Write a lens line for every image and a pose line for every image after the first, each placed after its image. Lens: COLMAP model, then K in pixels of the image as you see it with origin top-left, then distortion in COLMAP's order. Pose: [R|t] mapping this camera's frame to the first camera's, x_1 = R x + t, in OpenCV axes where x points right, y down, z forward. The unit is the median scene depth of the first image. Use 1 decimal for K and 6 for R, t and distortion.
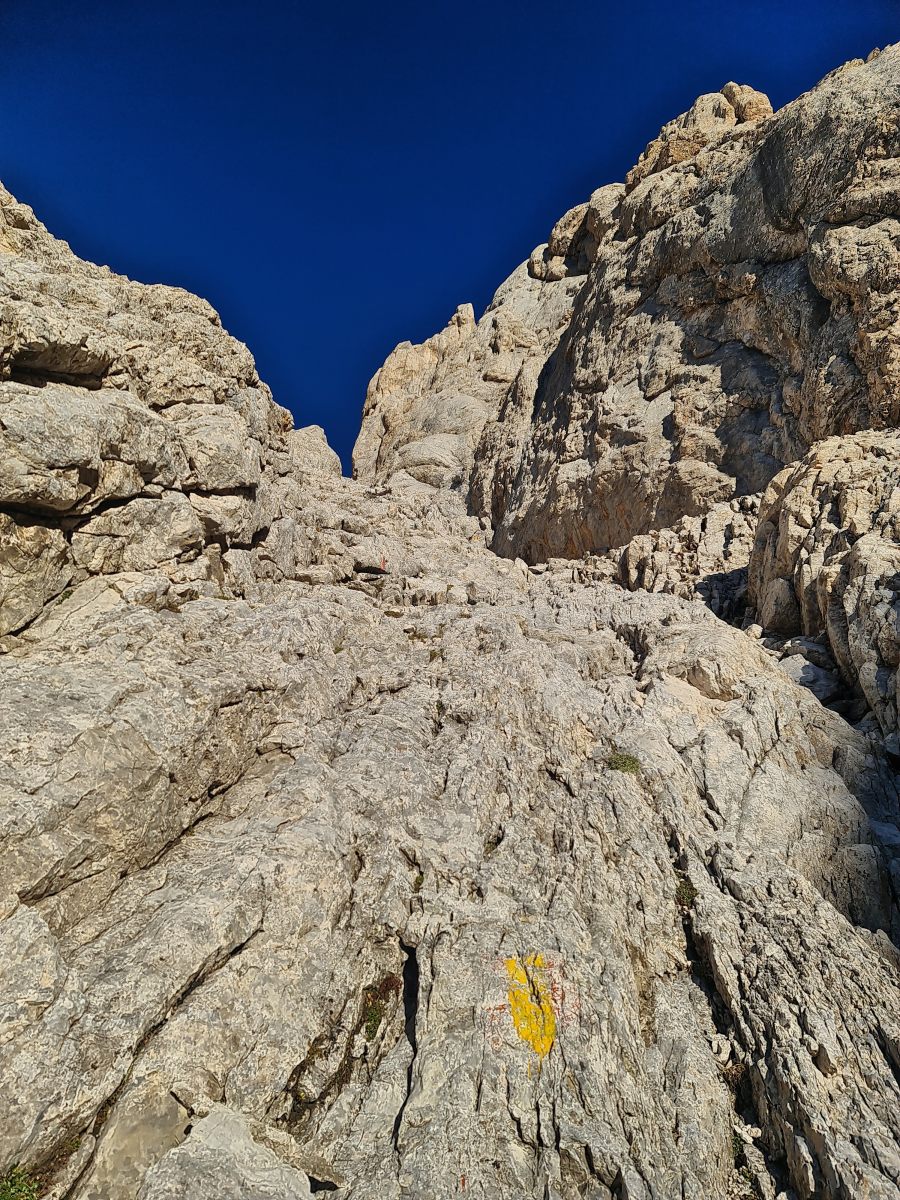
lens RADIAL K [[860.3, 0, 448.8], [0, 860.3, 604.1], [0, 0, 1]] dist [0.052071, -0.000530]
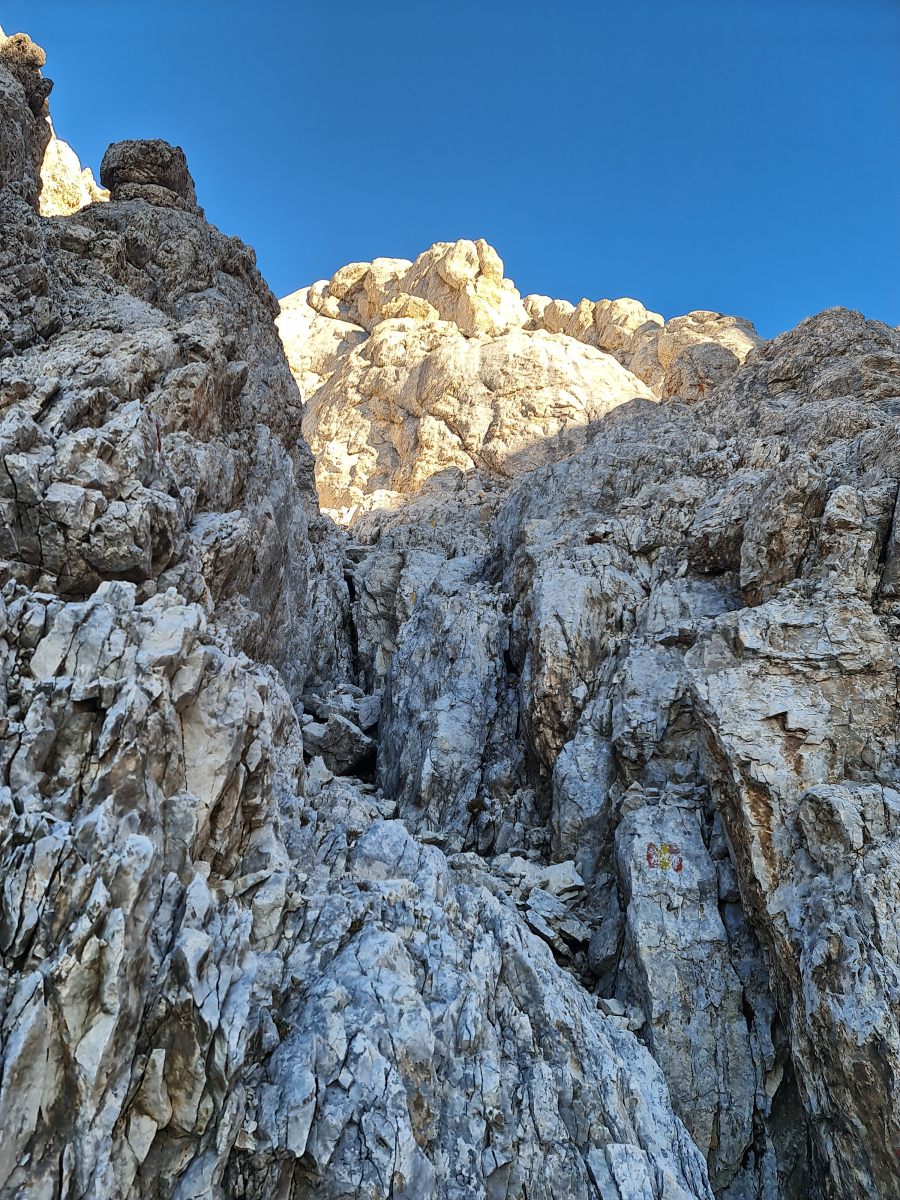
lens RADIAL K [[860.3, 0, 454.1], [0, 860.3, 601.9], [0, 0, 1]] dist [0.052071, -0.000530]
pose [[0.907260, 0.247514, 0.340023, -0.076469], [-0.241354, 0.968516, -0.061026, 0.084288], [-0.344423, -0.026700, 0.938435, -0.513277]]
